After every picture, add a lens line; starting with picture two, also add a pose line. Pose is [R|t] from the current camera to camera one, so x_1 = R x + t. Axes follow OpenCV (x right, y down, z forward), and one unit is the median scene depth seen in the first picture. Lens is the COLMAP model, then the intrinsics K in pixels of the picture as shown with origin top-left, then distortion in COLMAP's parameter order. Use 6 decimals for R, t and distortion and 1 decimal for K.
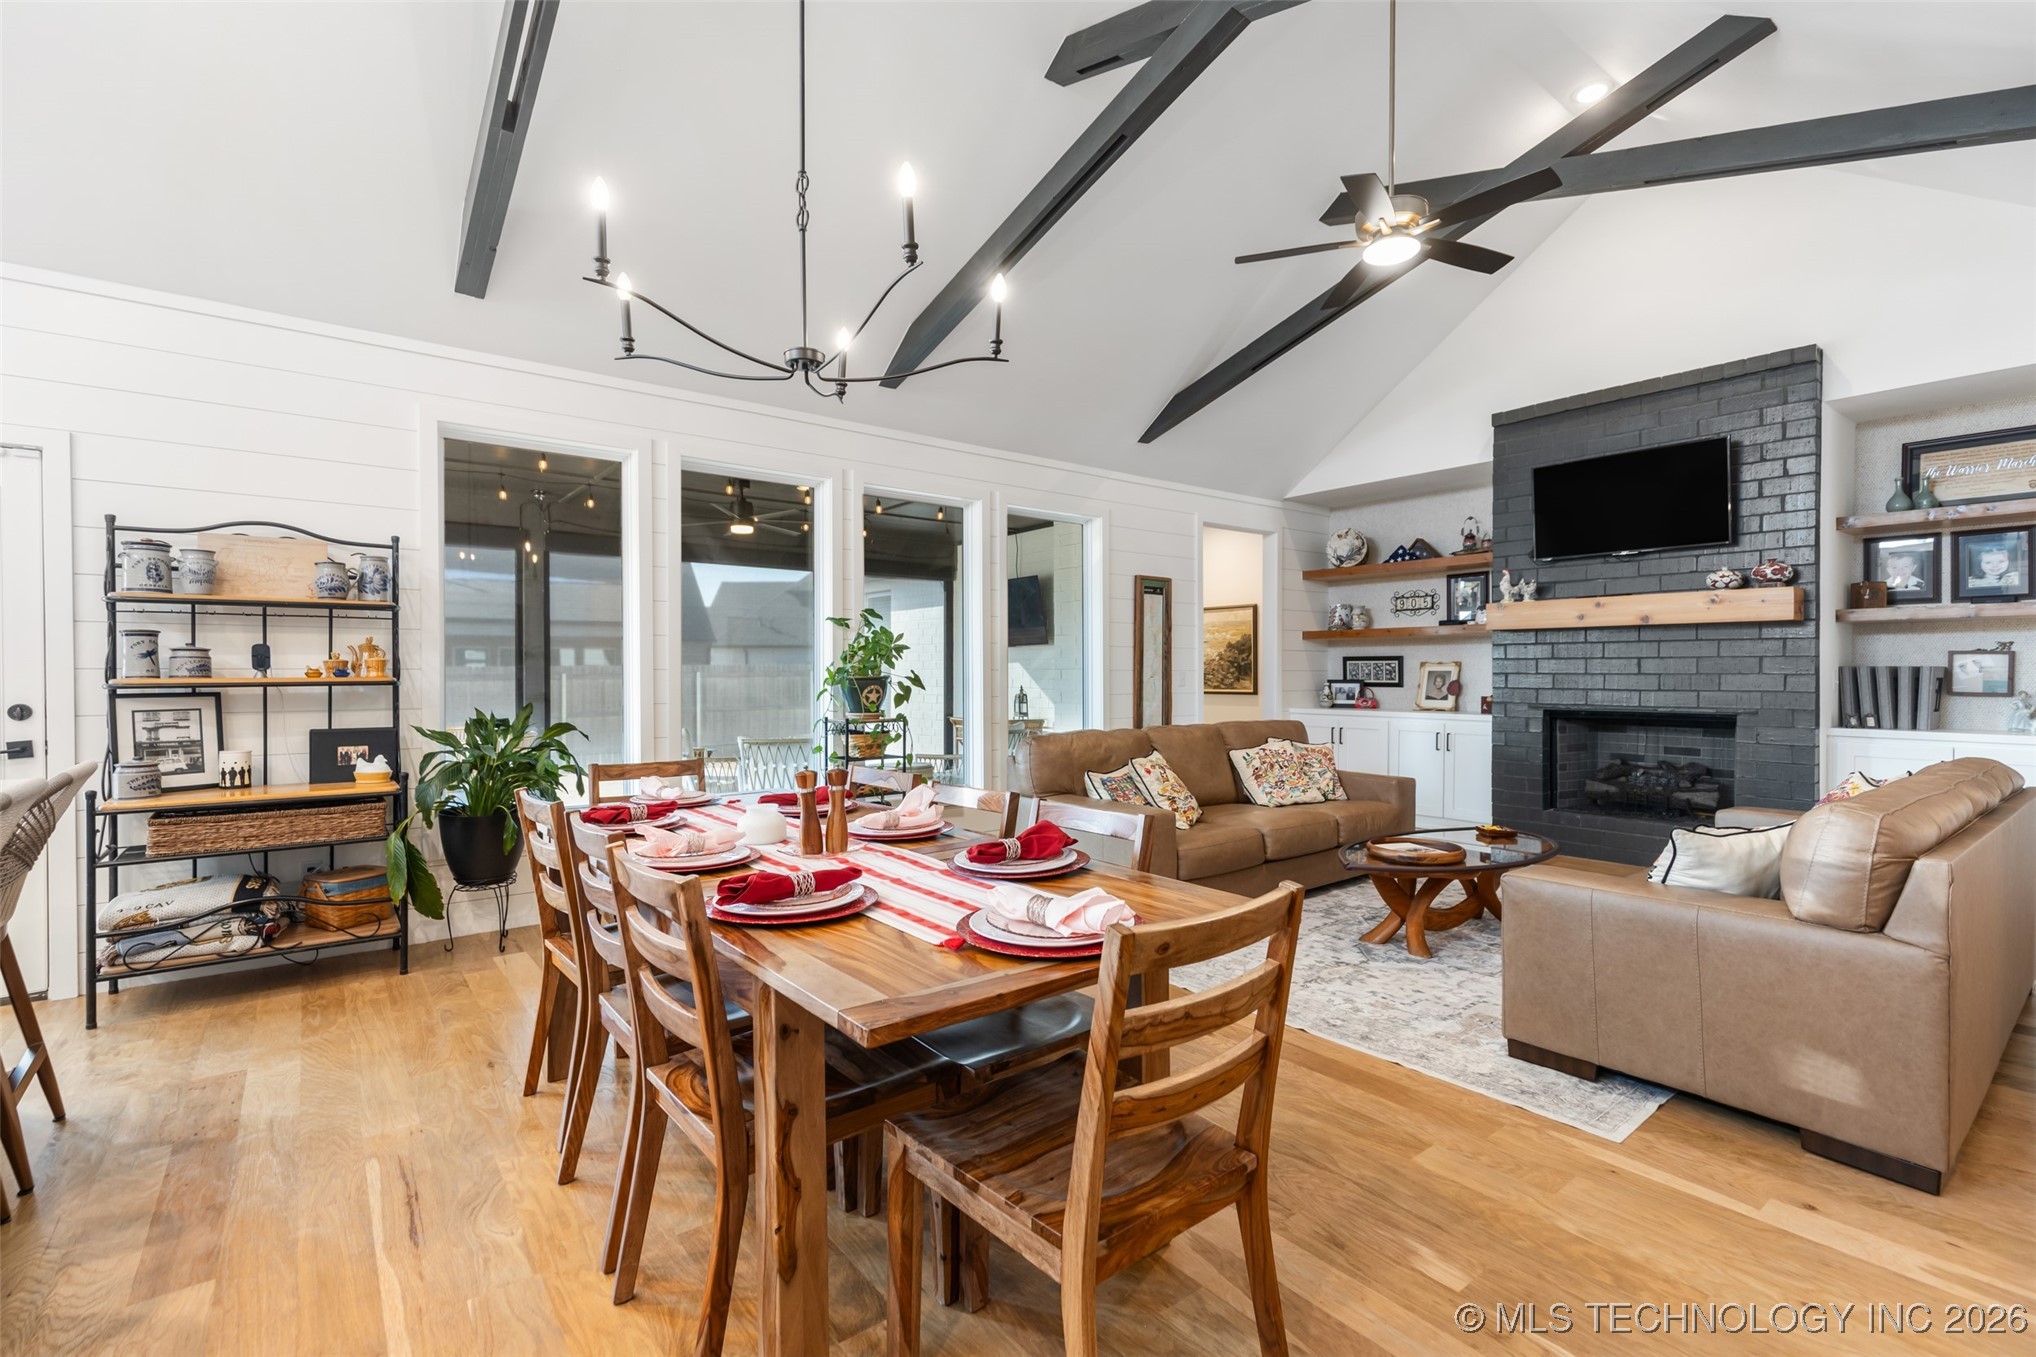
lens RADIAL K [[918.2, 0, 1008.1], [0, 918.2, 681.0], [0, 0, 1]] dist [-0.002492, -0.000616]
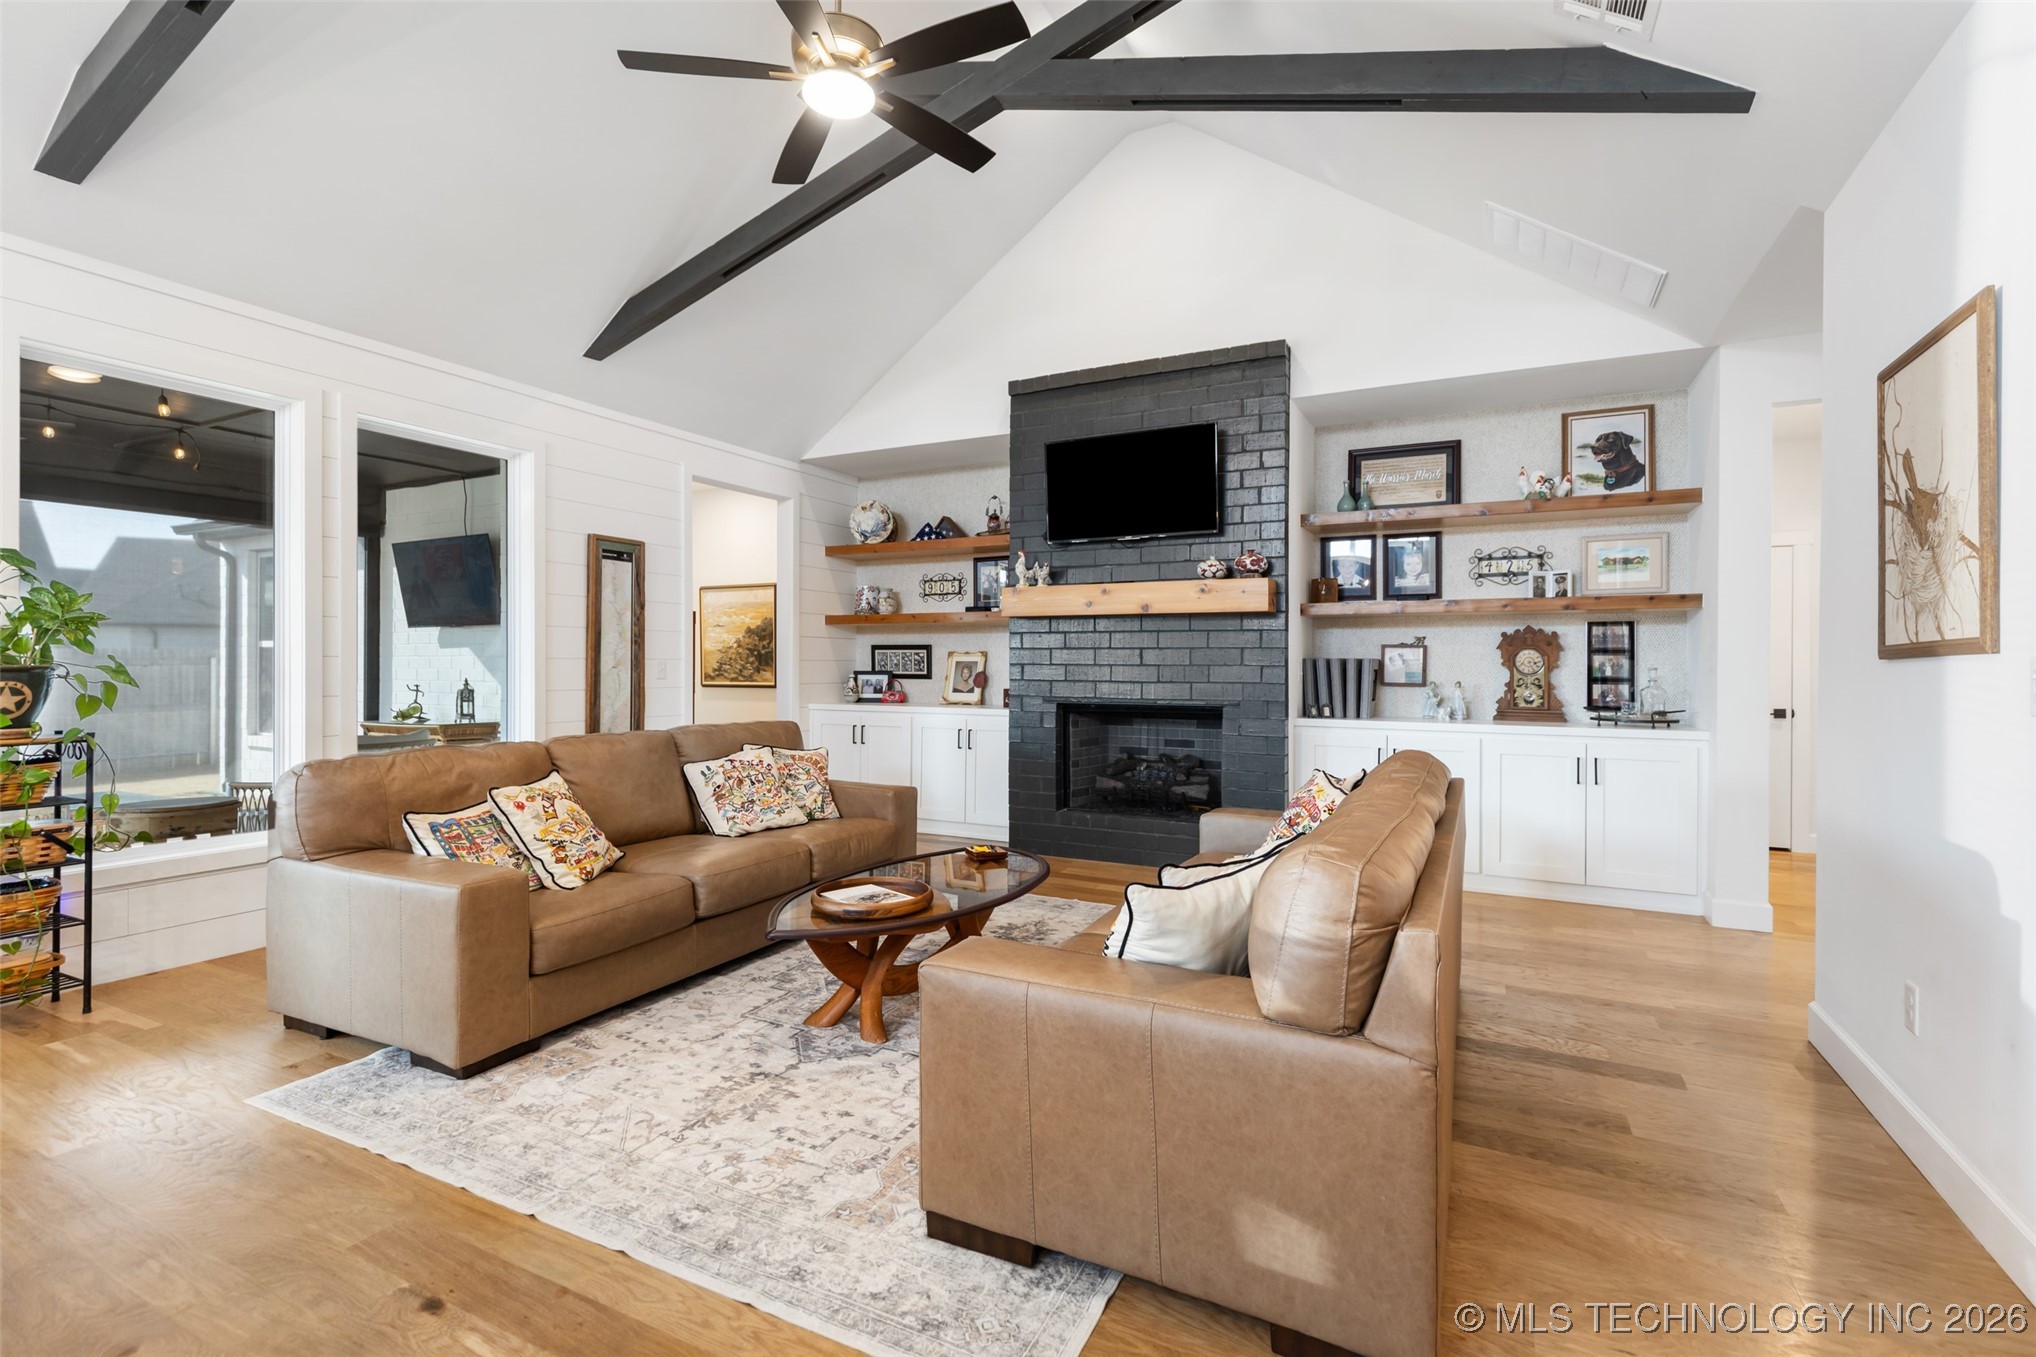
lens RADIAL K [[918.2, 0, 1025.6], [0, 918.2, 668.3], [0, 0, 1]] dist [-0.002492, -0.000616]
pose [[0.901427, 0.001343, 0.432928, 0.180875], [0.000093, 0.999995, -0.003295, -0.001354], [-0.432930, 0.003011, 0.901422, 0.206379]]
